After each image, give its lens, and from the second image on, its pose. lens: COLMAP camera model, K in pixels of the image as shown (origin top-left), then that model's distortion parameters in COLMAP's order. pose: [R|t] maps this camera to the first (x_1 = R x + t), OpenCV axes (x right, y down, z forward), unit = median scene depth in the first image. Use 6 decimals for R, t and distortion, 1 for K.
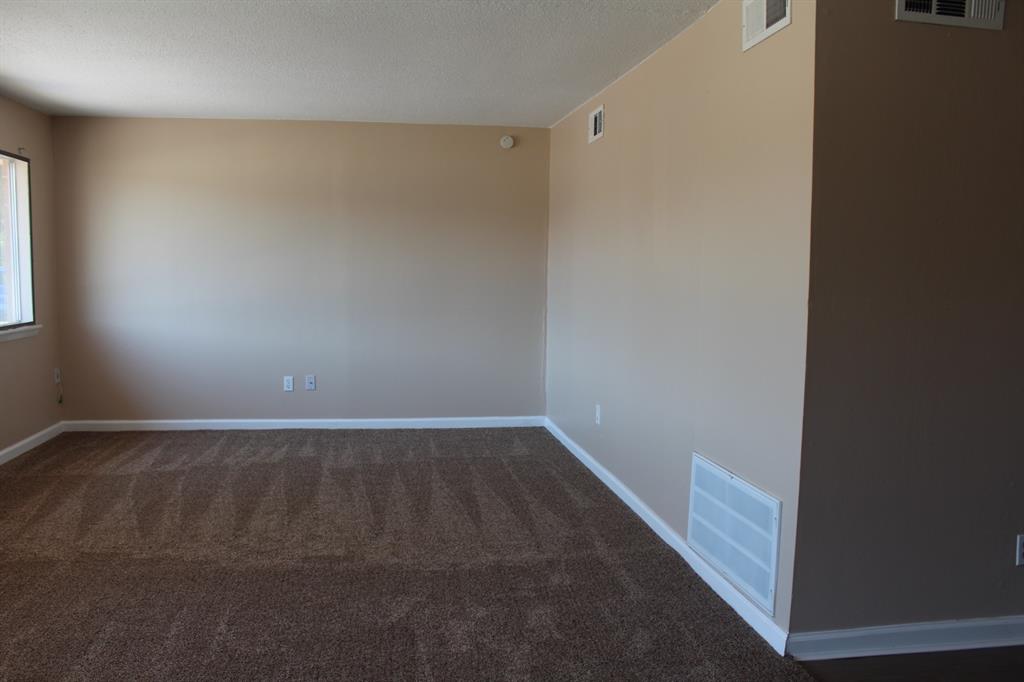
lens RADIAL K [[853.2, 0, 517.5], [0, 853.2, 350.1], [0, 0, 1]] dist [-0.149206, 0.146688]
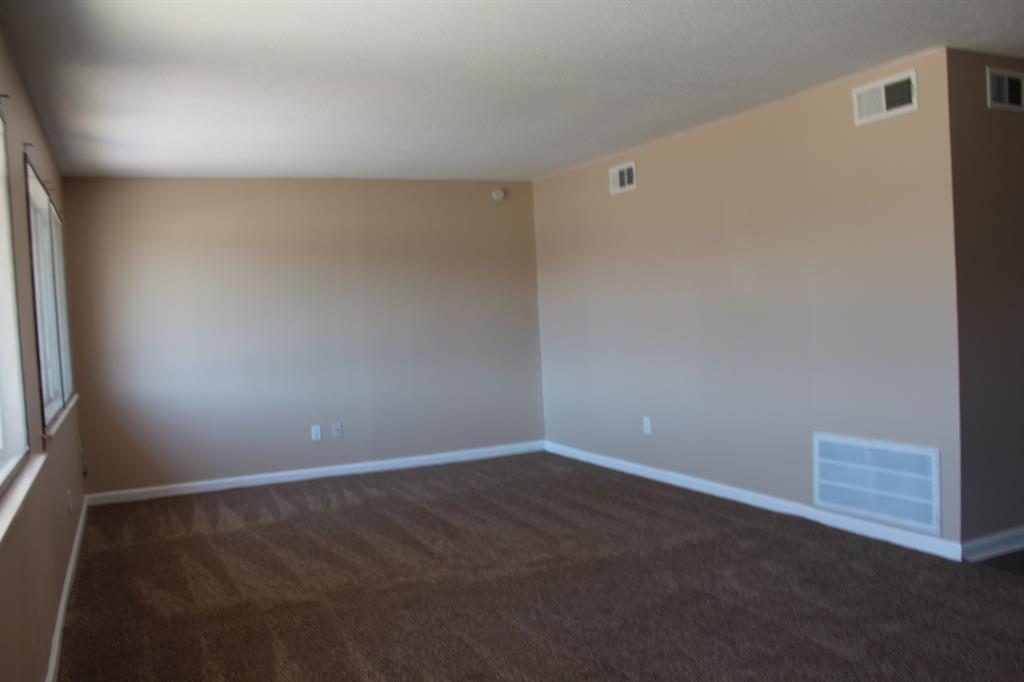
lens RADIAL K [[853.2, 0, 517.5], [0, 853.2, 350.1], [0, 0, 1]] dist [-0.149206, 0.146688]
pose [[0.956174, -0.074816, 0.283081, -0.493656], [0.090383, 0.995008, -0.042319, 0.007896], [-0.278501, 0.066050, 0.958162, -0.086195]]
